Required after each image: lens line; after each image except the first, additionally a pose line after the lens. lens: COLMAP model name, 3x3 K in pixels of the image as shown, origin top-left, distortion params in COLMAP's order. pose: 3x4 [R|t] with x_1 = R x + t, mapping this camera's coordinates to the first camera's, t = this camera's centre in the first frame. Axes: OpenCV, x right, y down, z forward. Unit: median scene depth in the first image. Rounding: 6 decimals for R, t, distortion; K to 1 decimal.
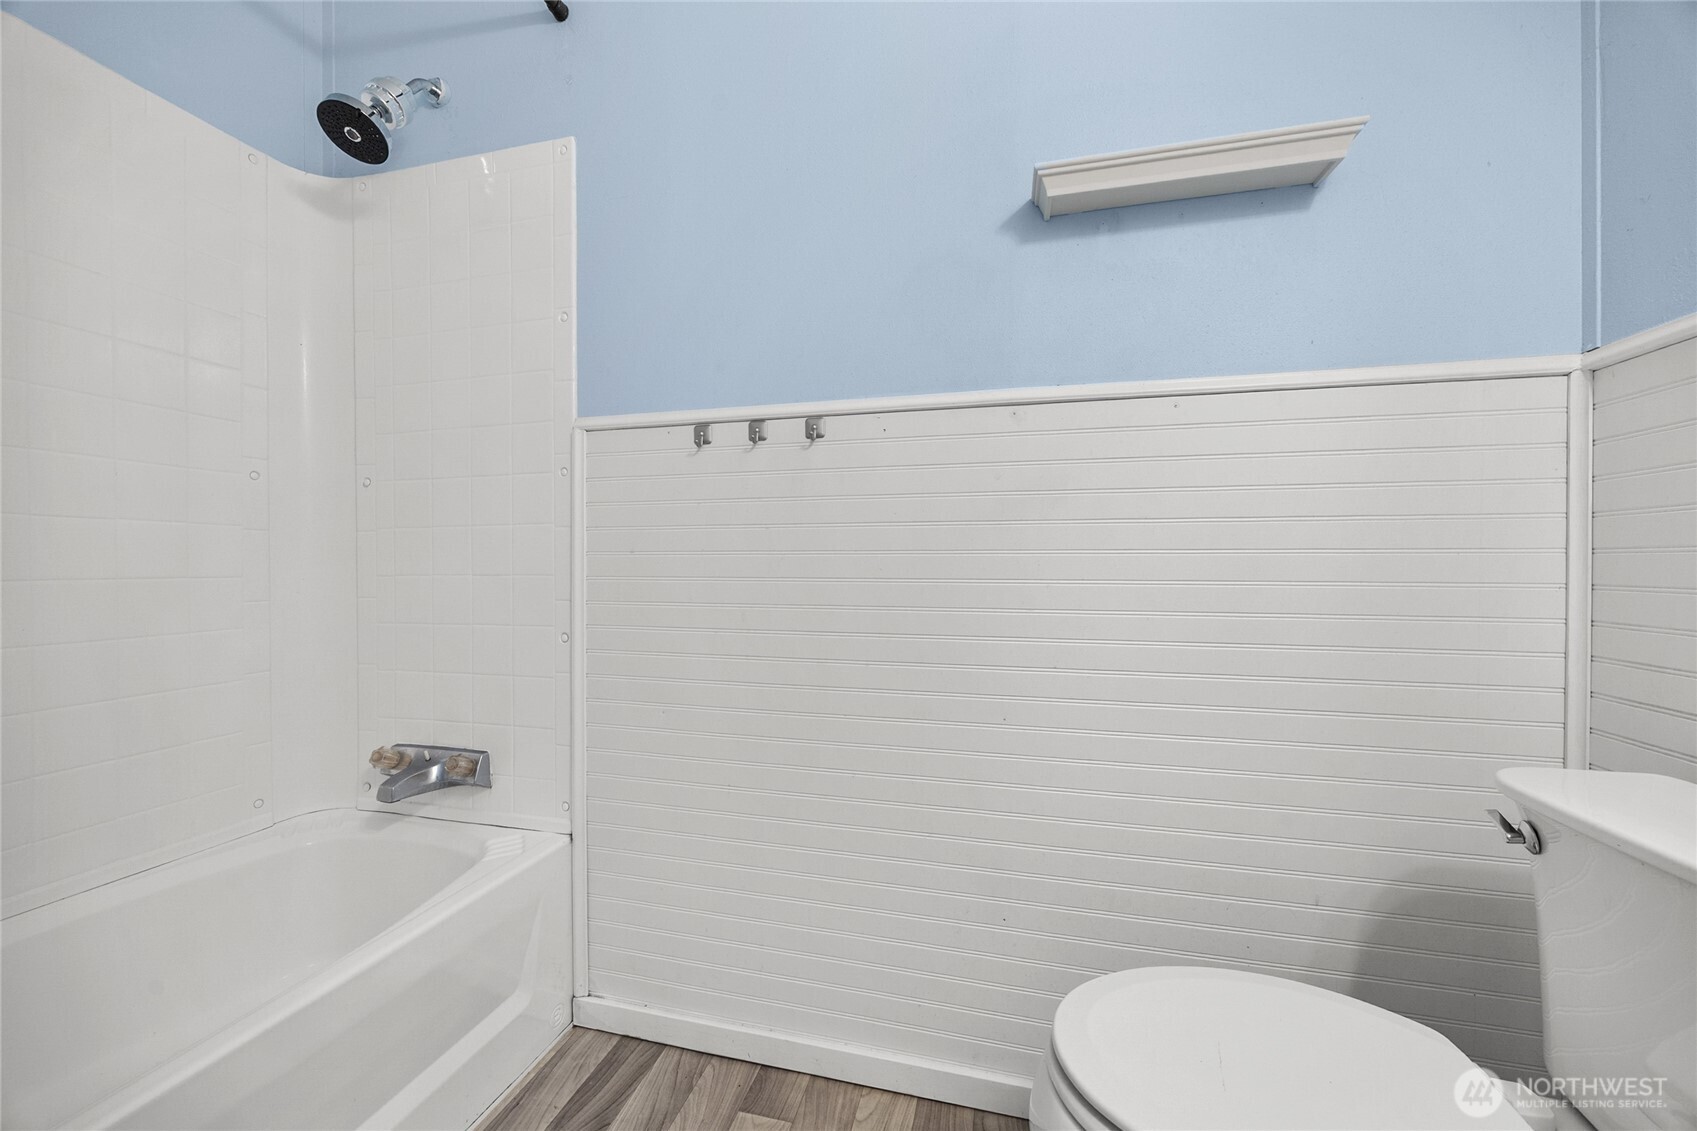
lens RADIAL K [[651.2, 0, 854.8], [0, 651.2, 562.9], [0, 0, 1]] dist [-0.001719, 0.000090]
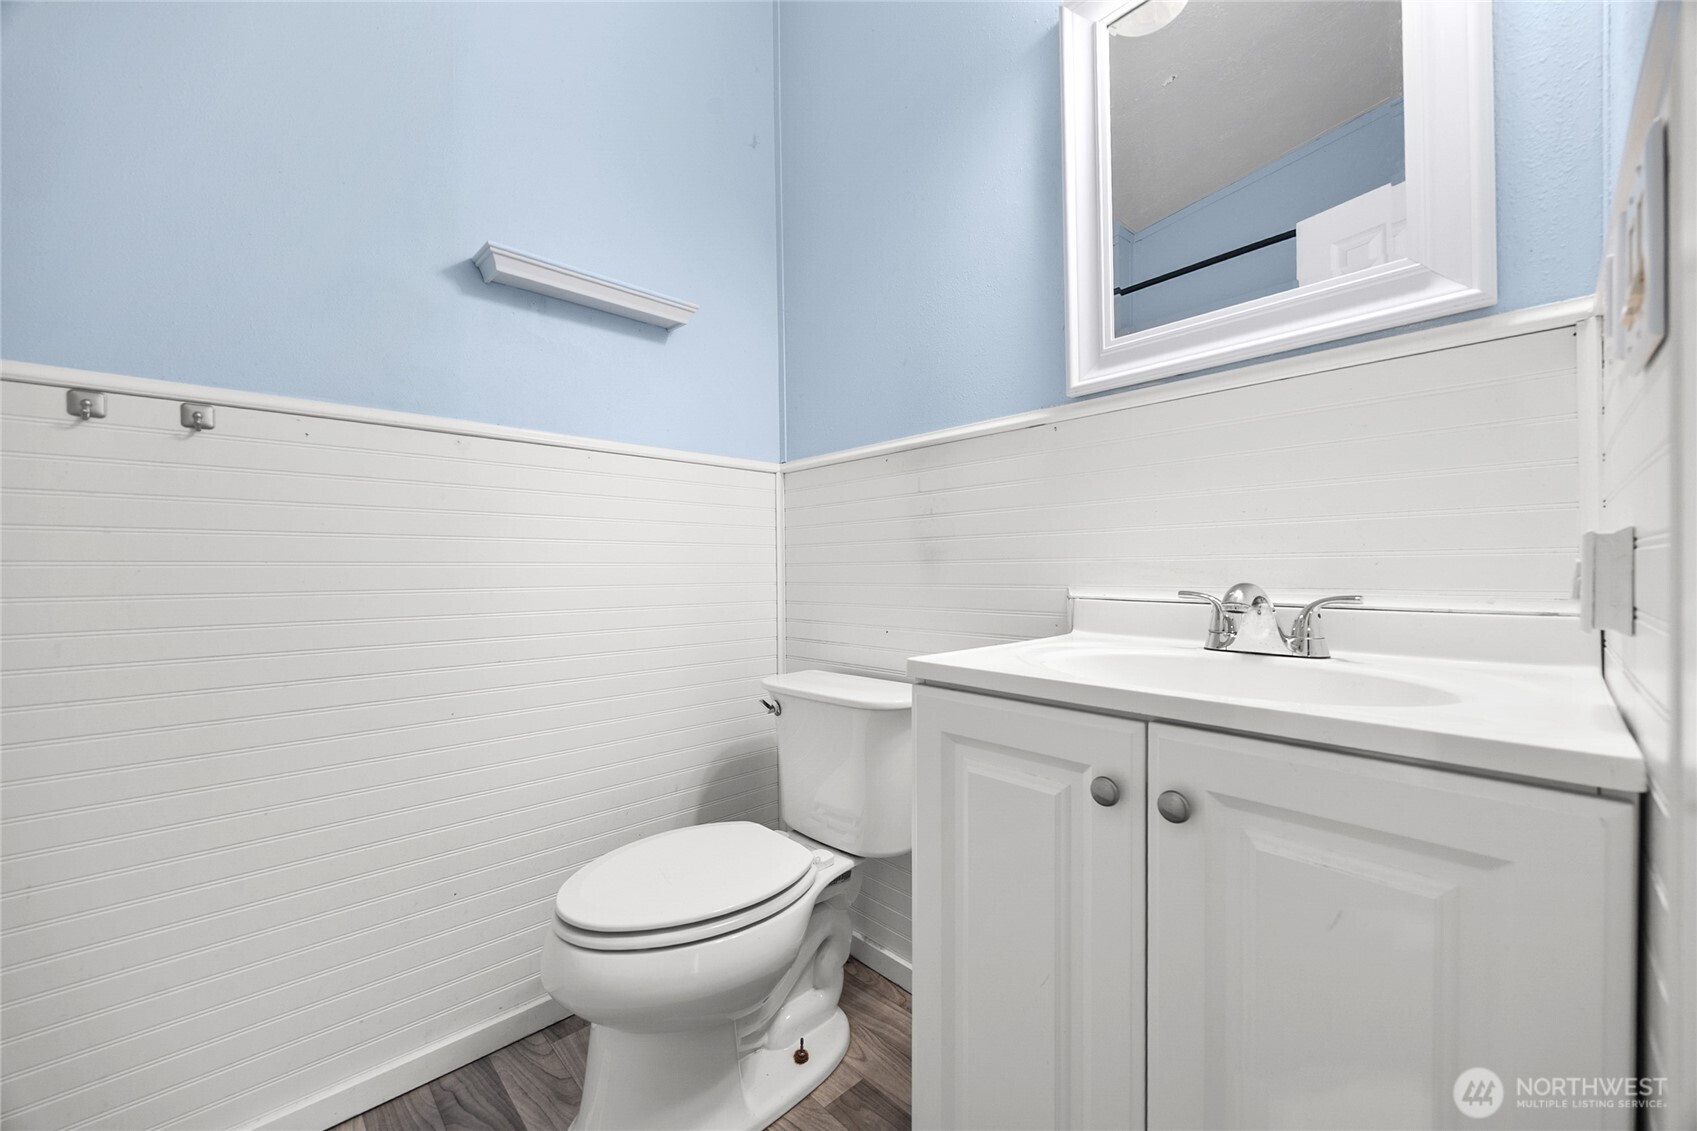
lens RADIAL K [[651.2, 0, 843.3], [0, 651.2, 571.3], [0, 0, 1]] dist [-0.001719, 0.000090]
pose [[0.536441, -0.002501, 0.843934, -0.387505], [0.016388, 0.999838, -0.007453, 0.016415], [-0.843779, 0.017829, 0.536395, -0.183630]]
